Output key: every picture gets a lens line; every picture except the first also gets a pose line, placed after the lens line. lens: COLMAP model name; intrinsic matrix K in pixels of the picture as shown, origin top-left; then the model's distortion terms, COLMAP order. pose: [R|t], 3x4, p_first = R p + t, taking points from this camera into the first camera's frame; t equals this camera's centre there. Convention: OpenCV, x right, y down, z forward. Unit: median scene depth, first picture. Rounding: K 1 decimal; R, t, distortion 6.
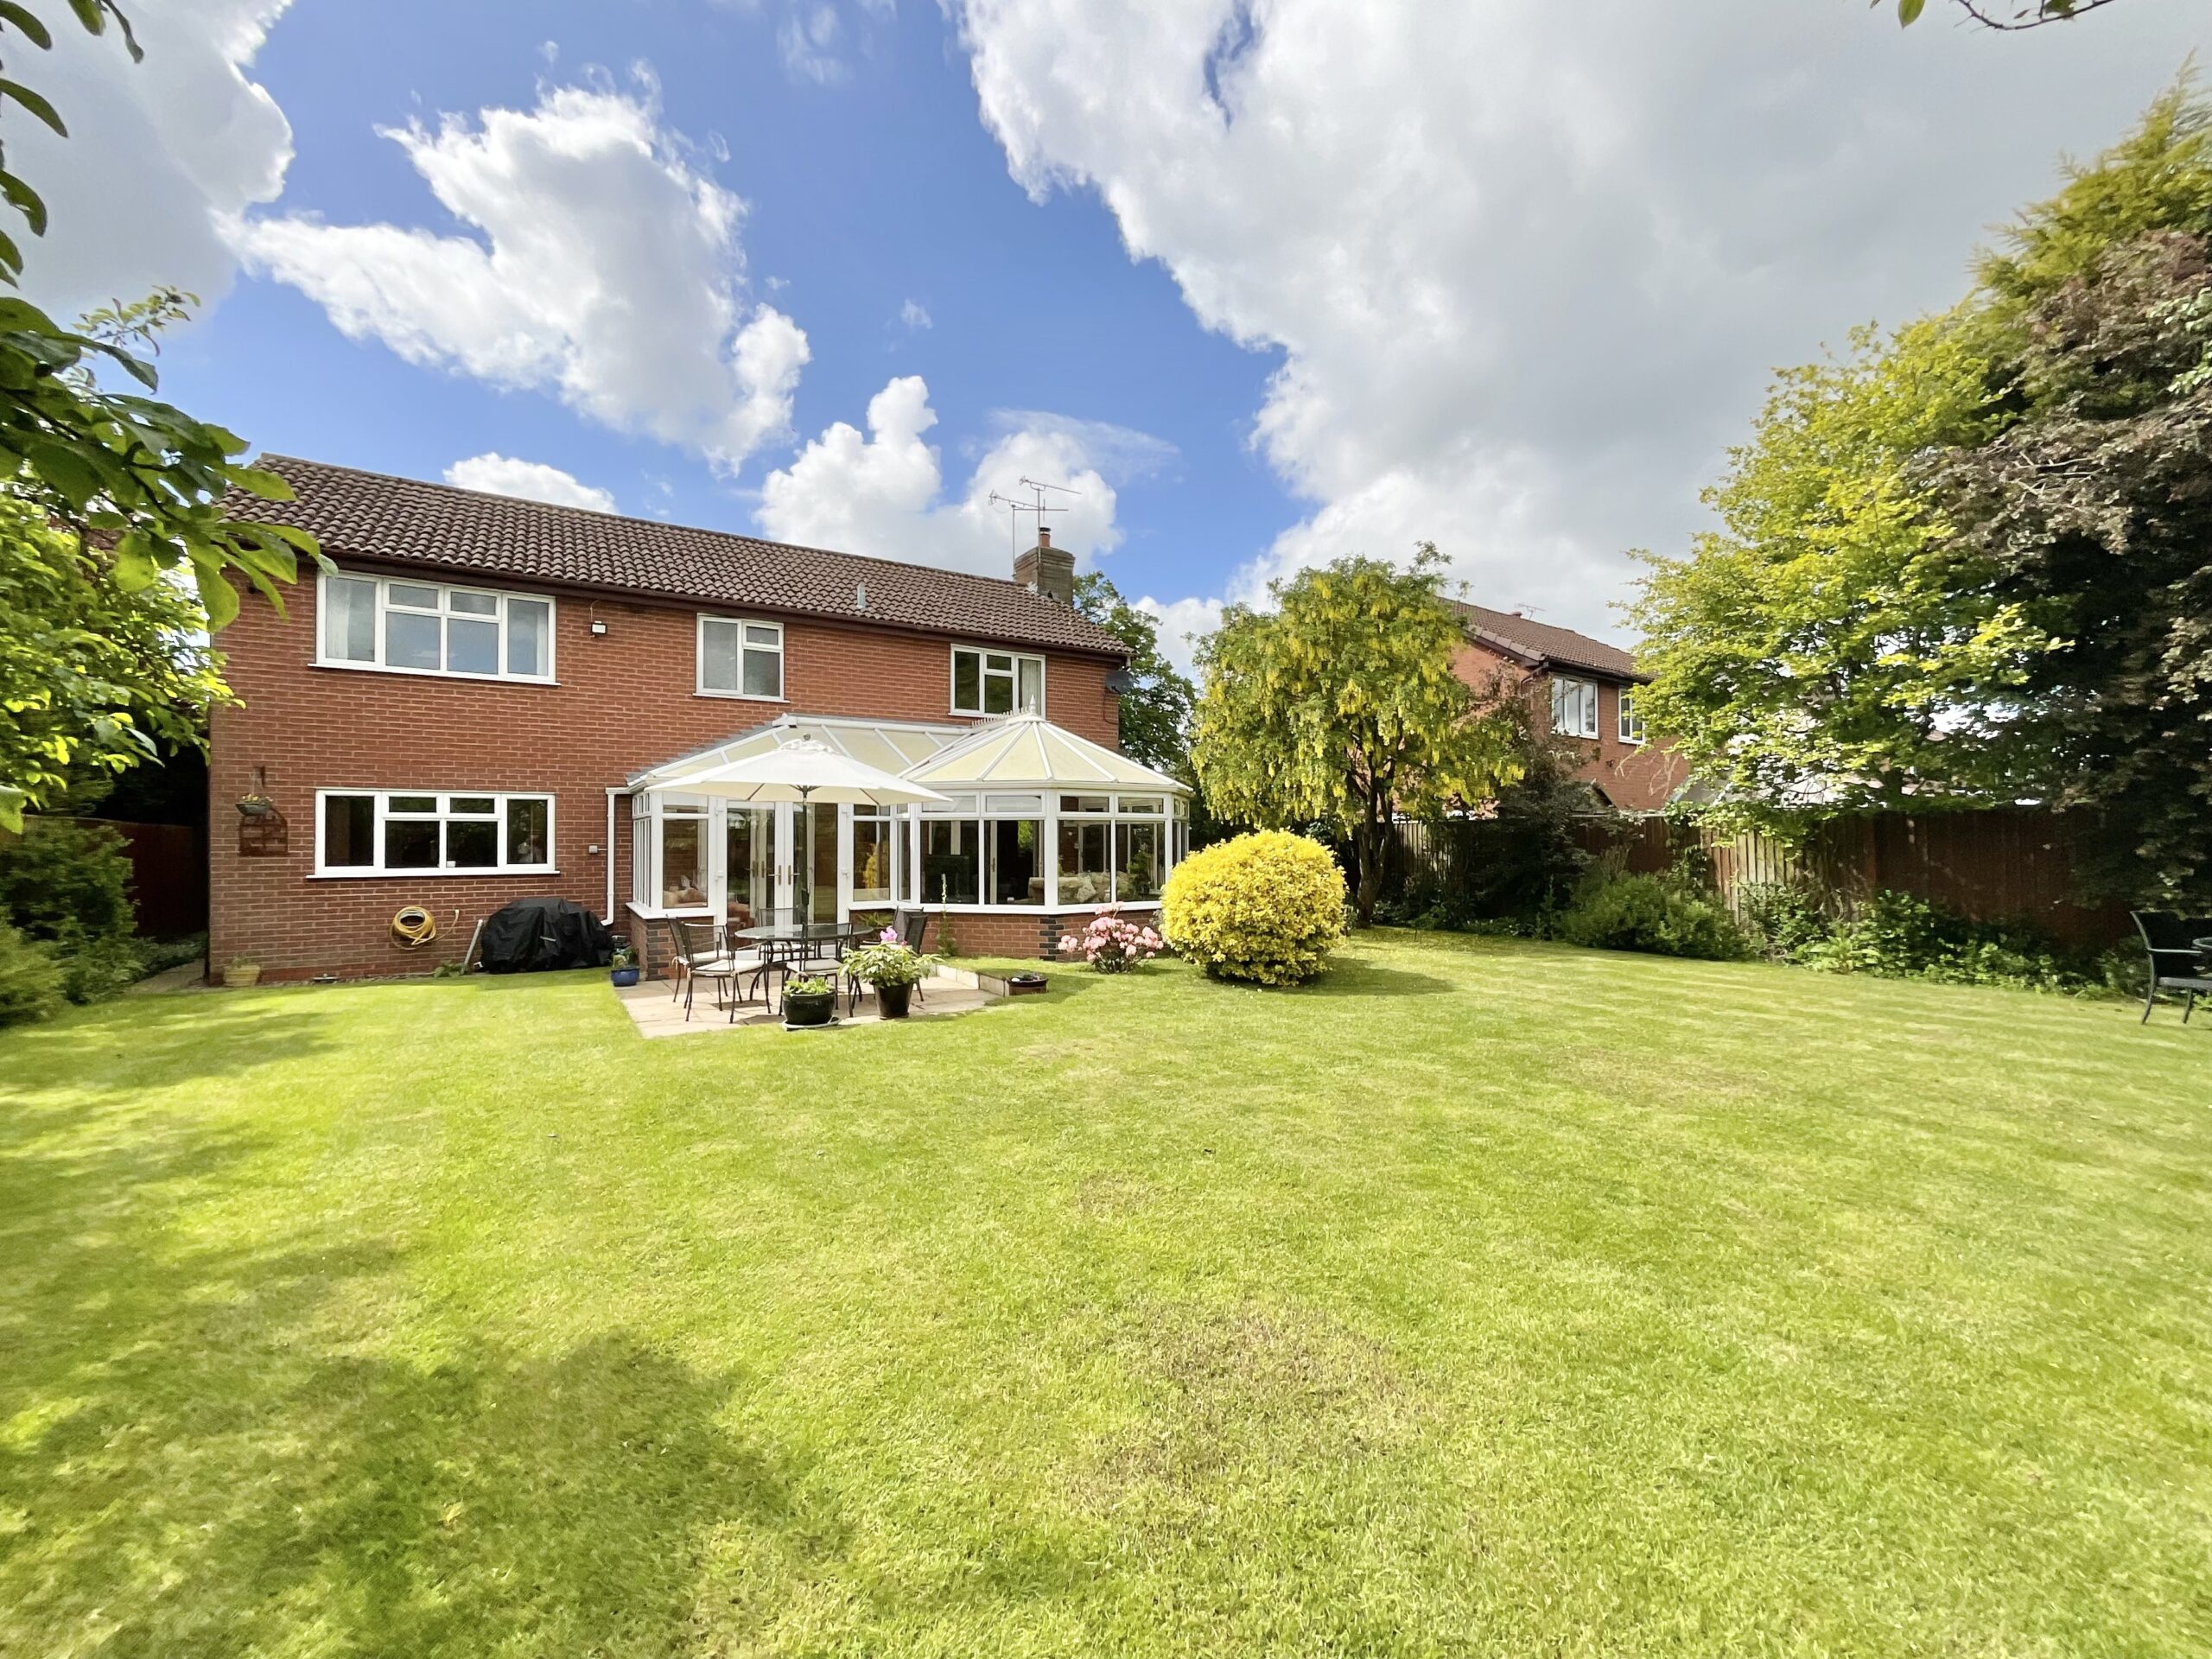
lens RADIAL K [[880.9, 0, 1106.0], [0, 880.9, 829.5], [0, 0, 1]] dist [-0.006345, 0.000043]
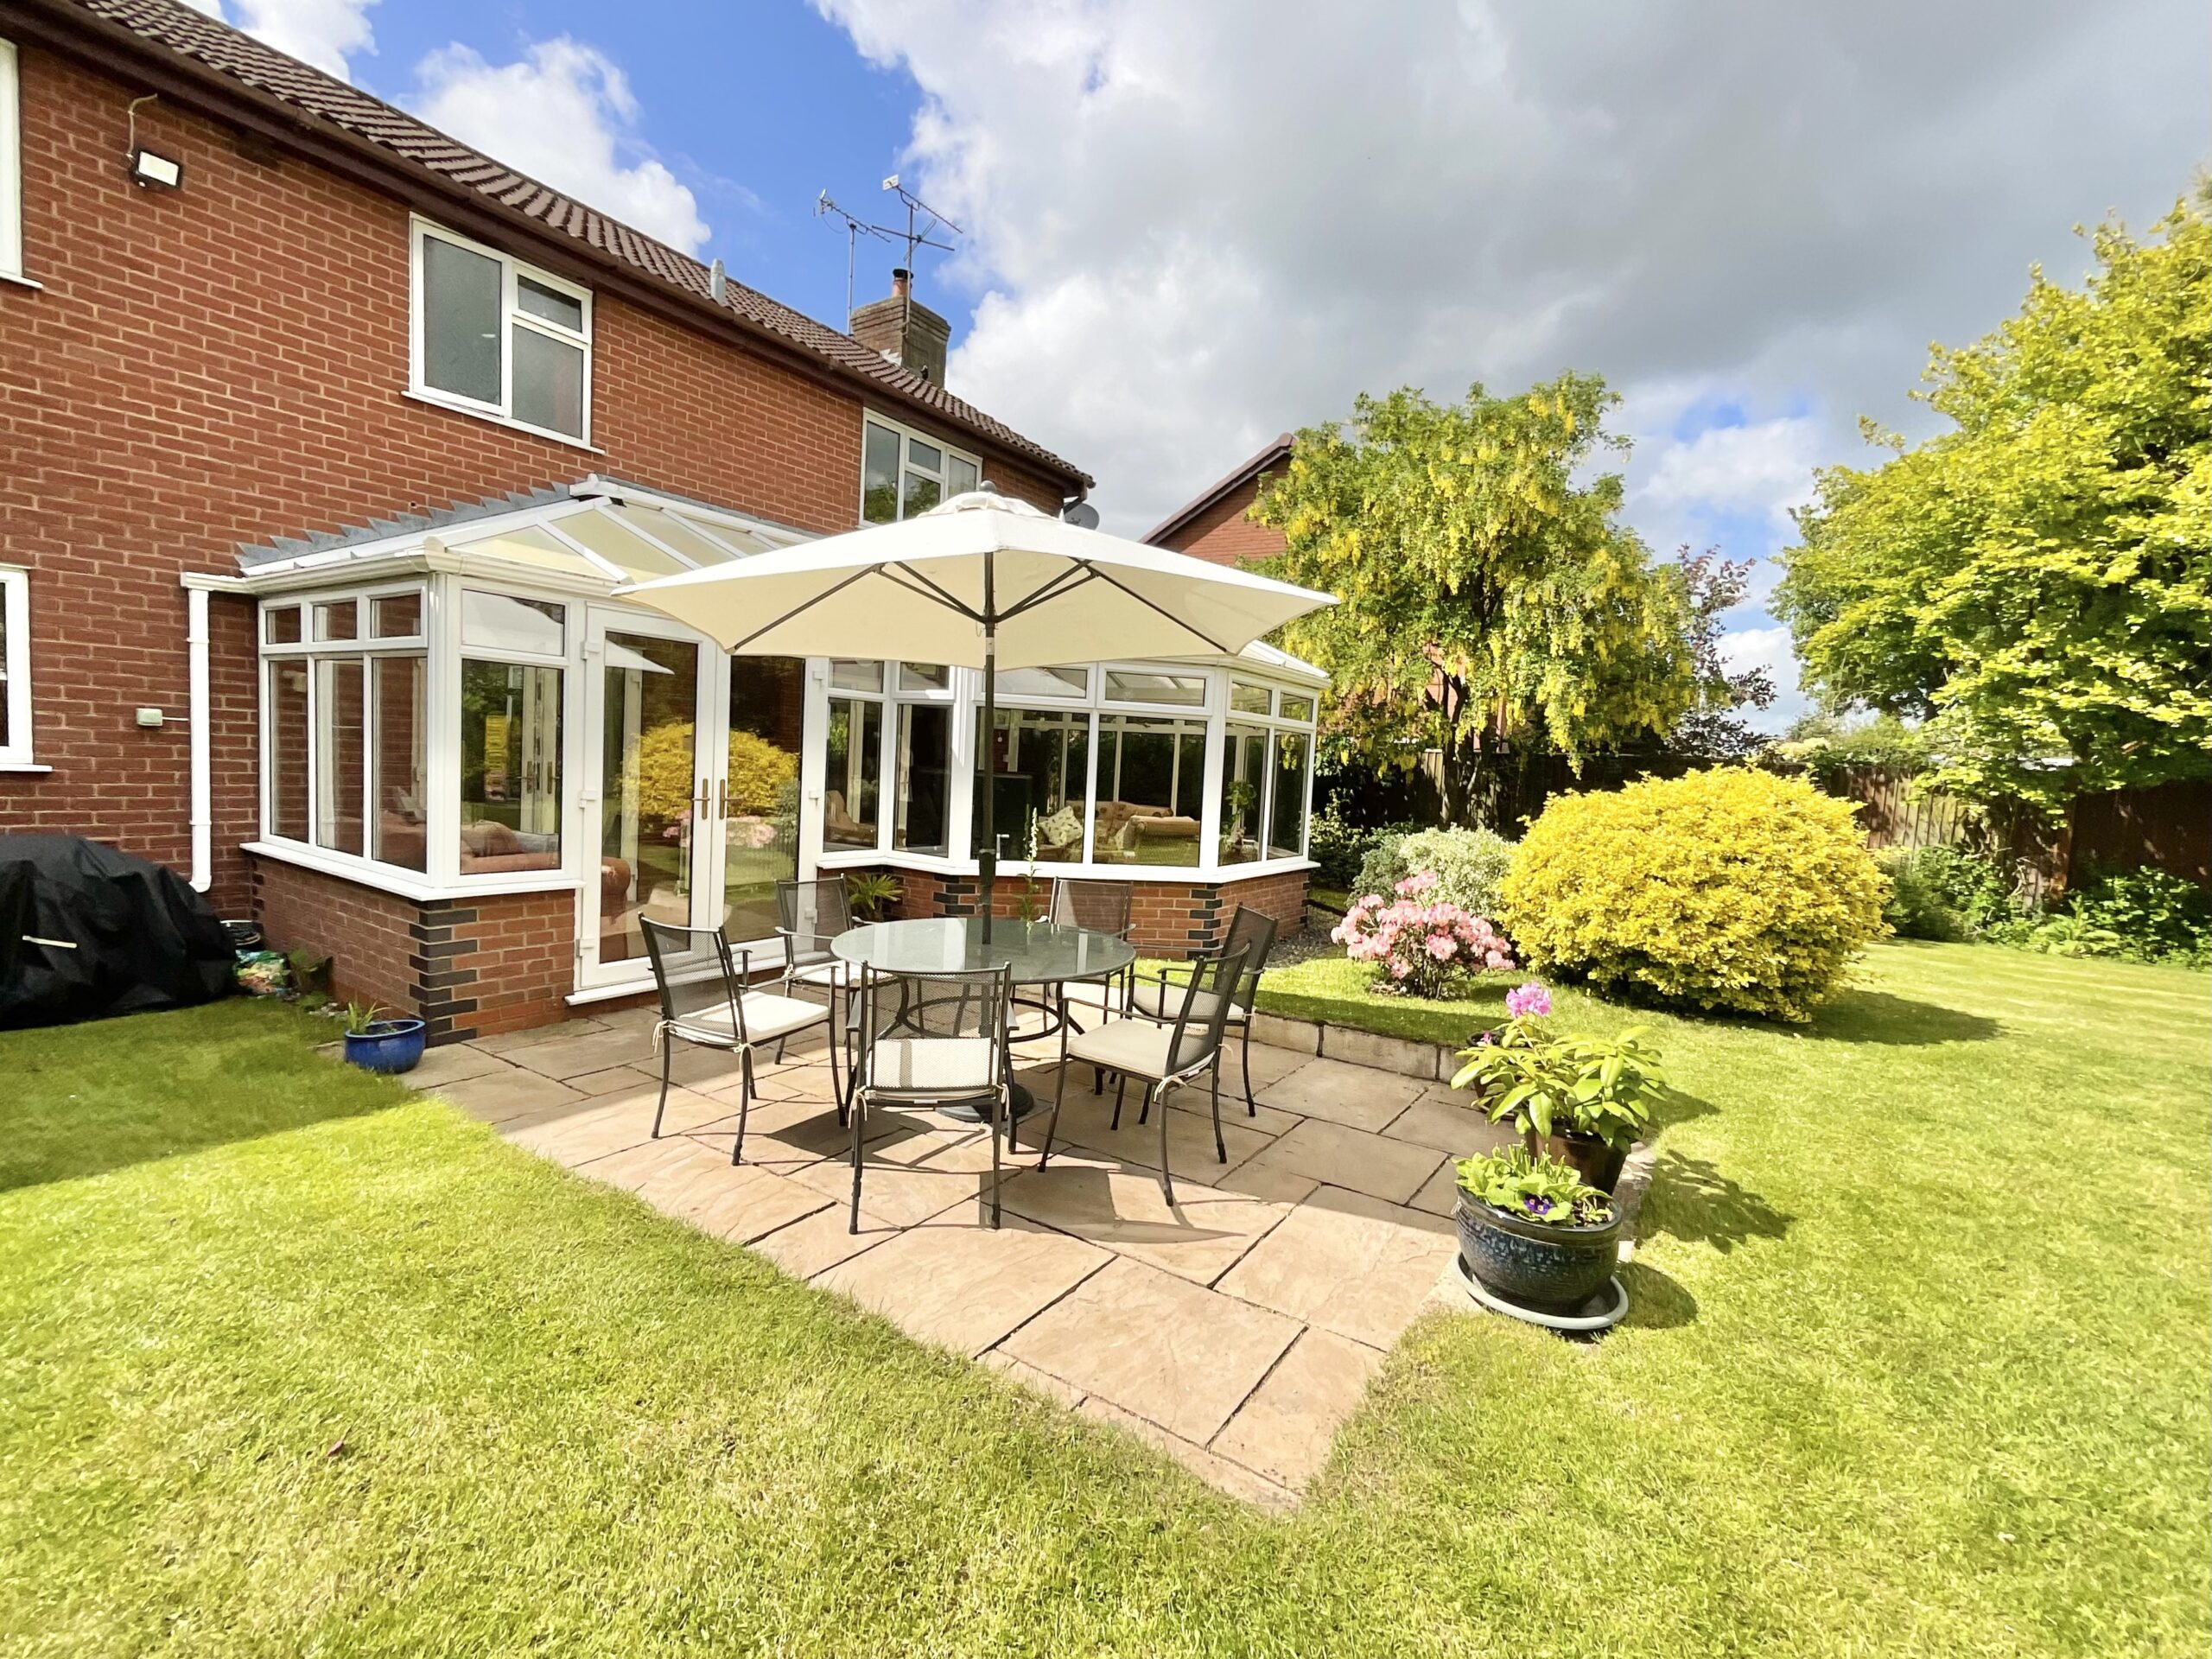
lens RADIAL K [[959.9, 0, 1106.0], [0, 959.9, 829.5], [0, 0, 1]] dist [-0.002290, -0.000014]
pose [[0.917415, 0.022515, 0.397295, -0.362877], [-0.059632, 0.994903, 0.081318, 0.012002], [-0.393439, -0.098294, 0.914081, 0.417532]]
